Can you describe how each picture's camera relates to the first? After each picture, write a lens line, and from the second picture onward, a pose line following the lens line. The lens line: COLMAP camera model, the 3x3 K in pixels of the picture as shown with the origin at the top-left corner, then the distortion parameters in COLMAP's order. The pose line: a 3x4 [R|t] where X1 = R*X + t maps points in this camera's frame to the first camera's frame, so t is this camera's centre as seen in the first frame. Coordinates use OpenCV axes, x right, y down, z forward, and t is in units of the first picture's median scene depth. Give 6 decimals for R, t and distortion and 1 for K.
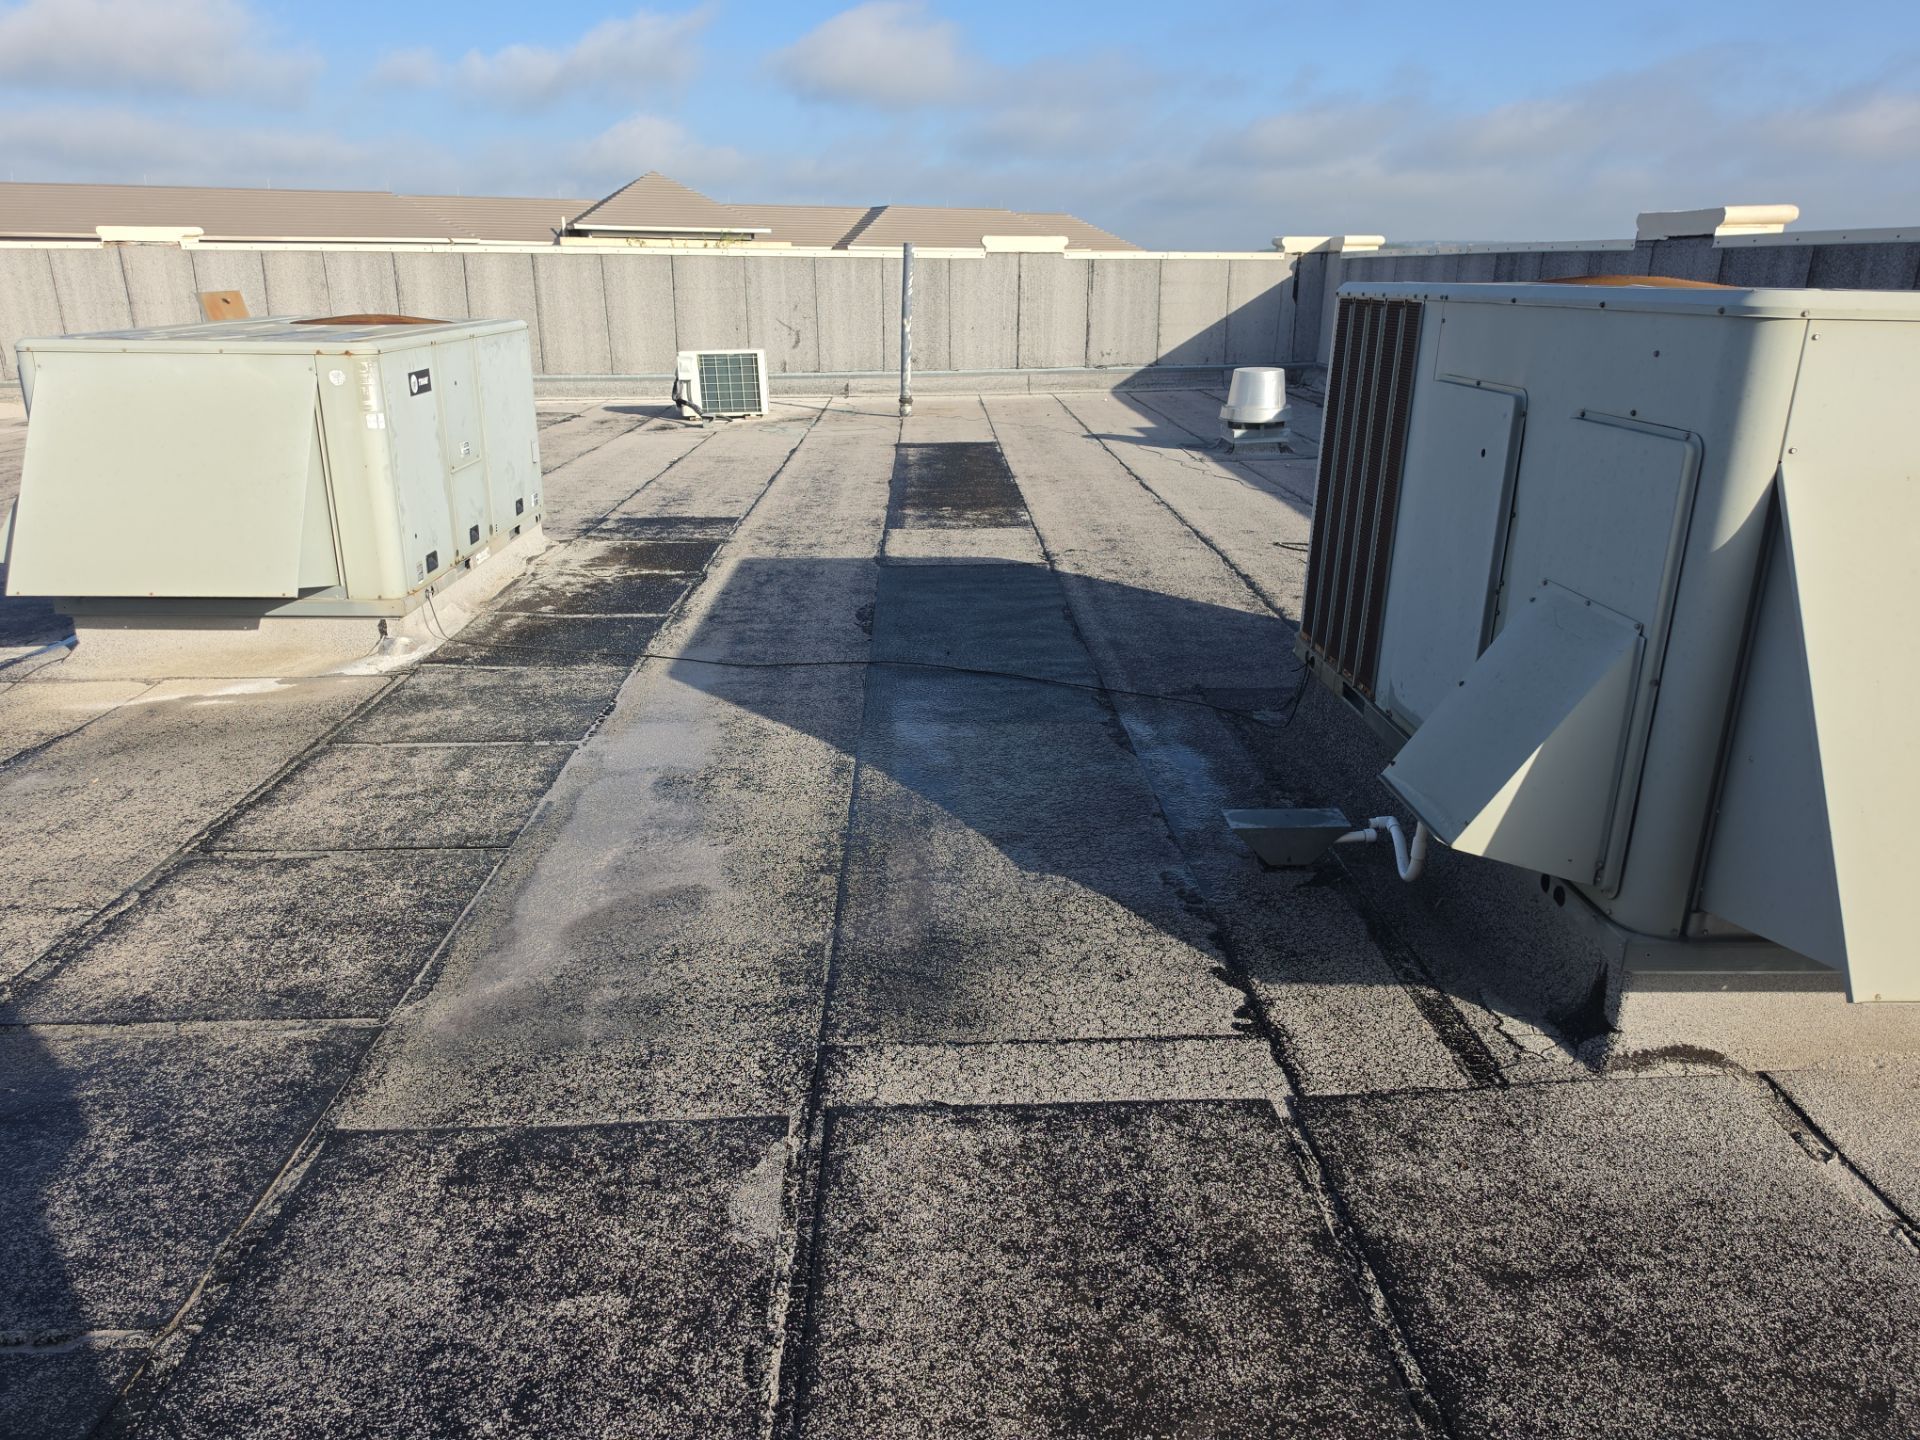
lens RADIAL K [[1309.7, 0, 943.3], [0, 1309.7, 720.9], [0, 0, 1]] dist [0.063432, -0.068147]
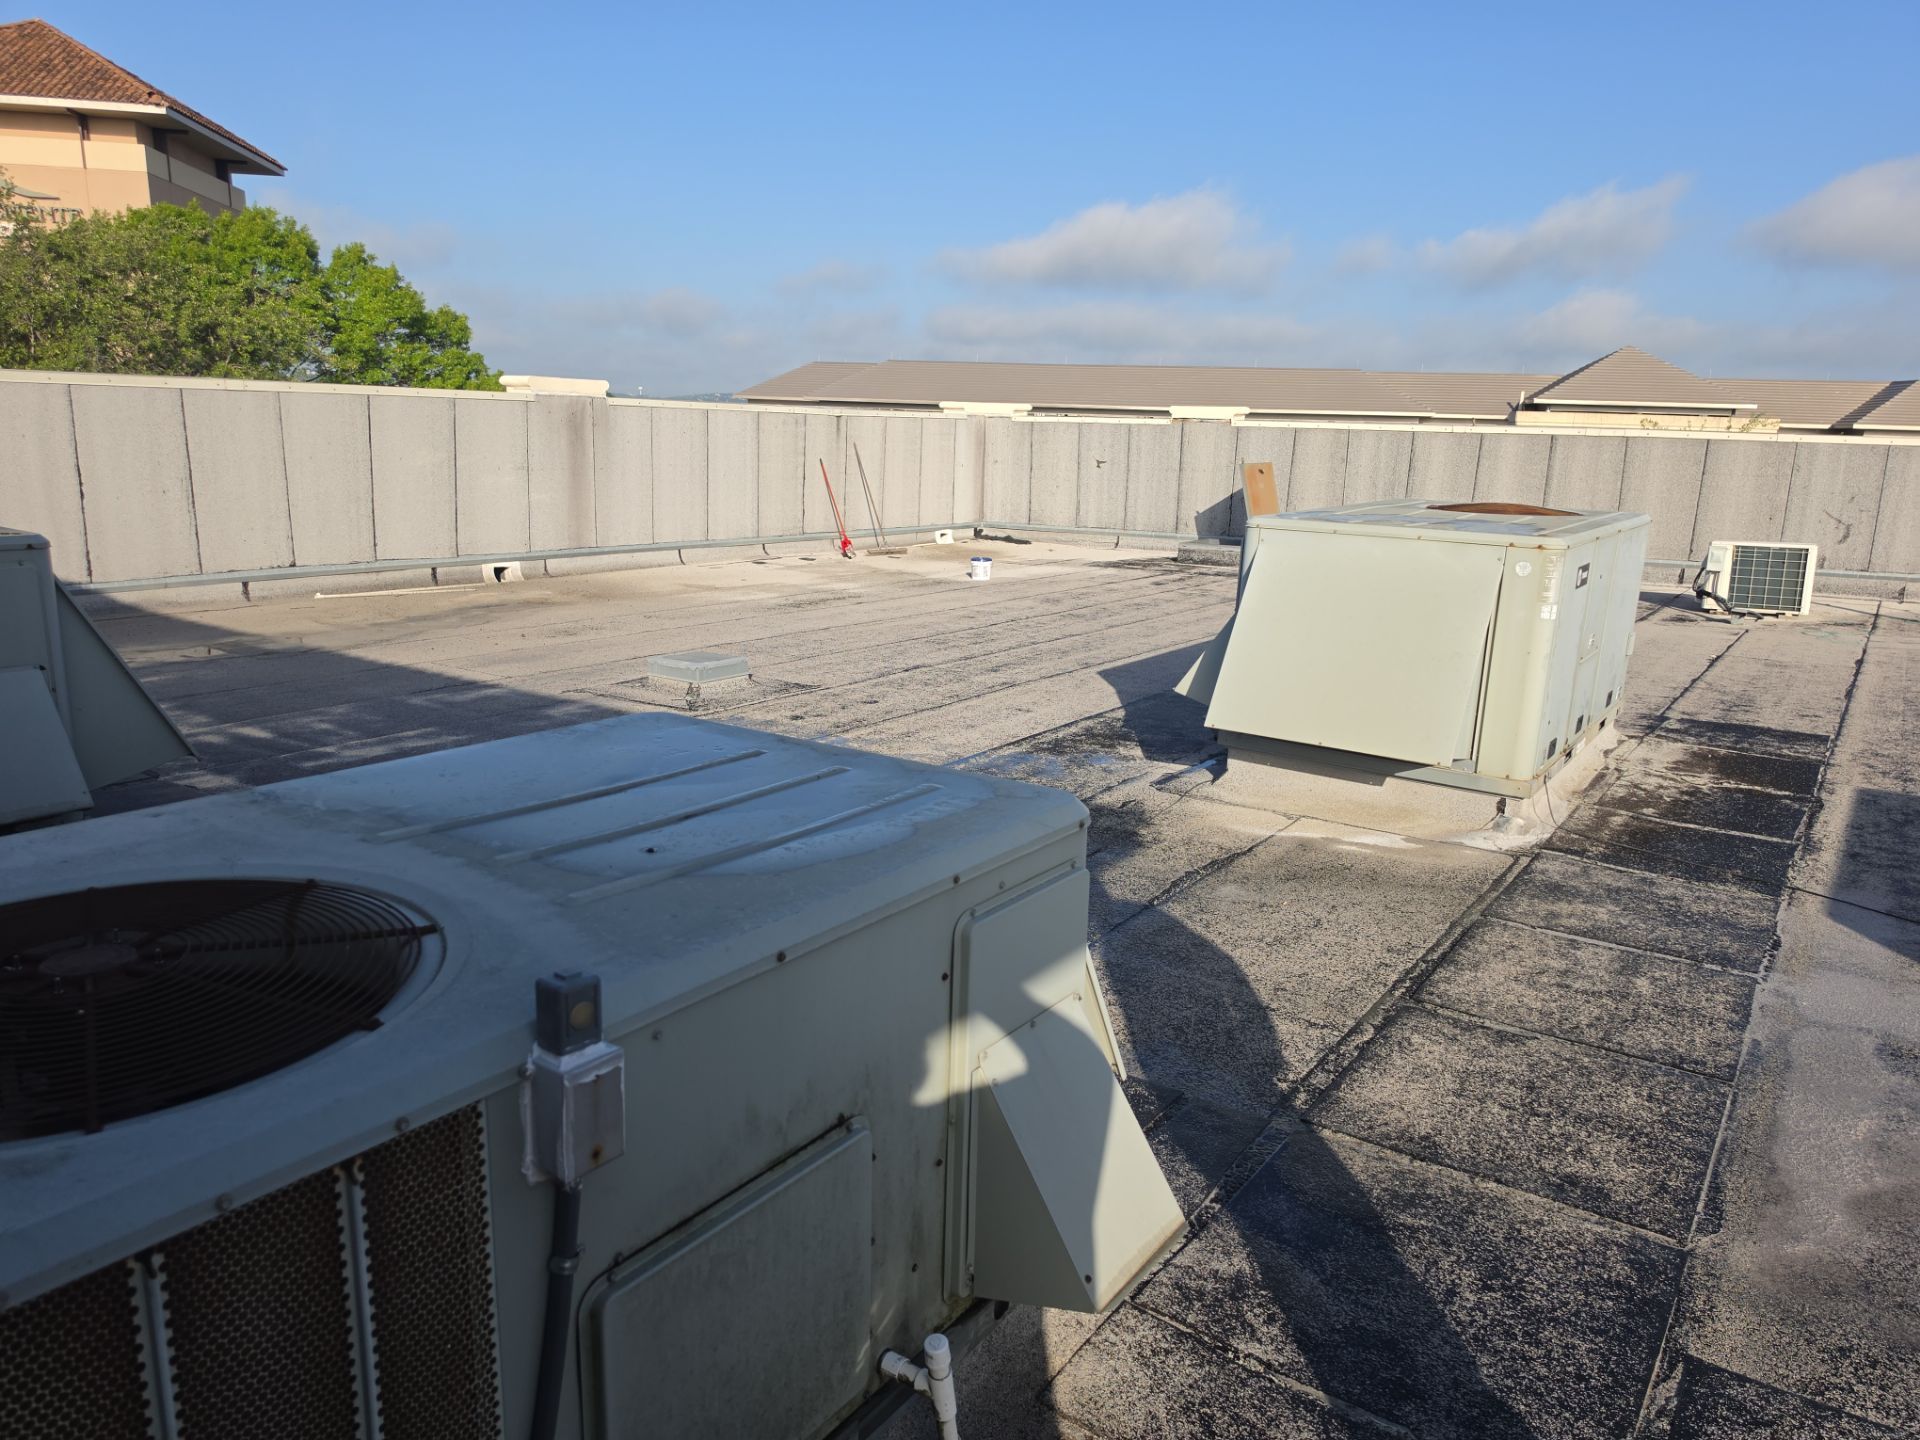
lens RADIAL K [[1309.7, 0, 943.3], [0, 1309.7, 720.9], [0, 0, 1]] dist [0.063432, -0.068147]
pose [[0.815770, 0.151477, -0.558188, -0.222320], [-0.213419, 0.975825, -0.047091, 0.006611], [0.537561, 0.157543, 0.828377, -0.098456]]
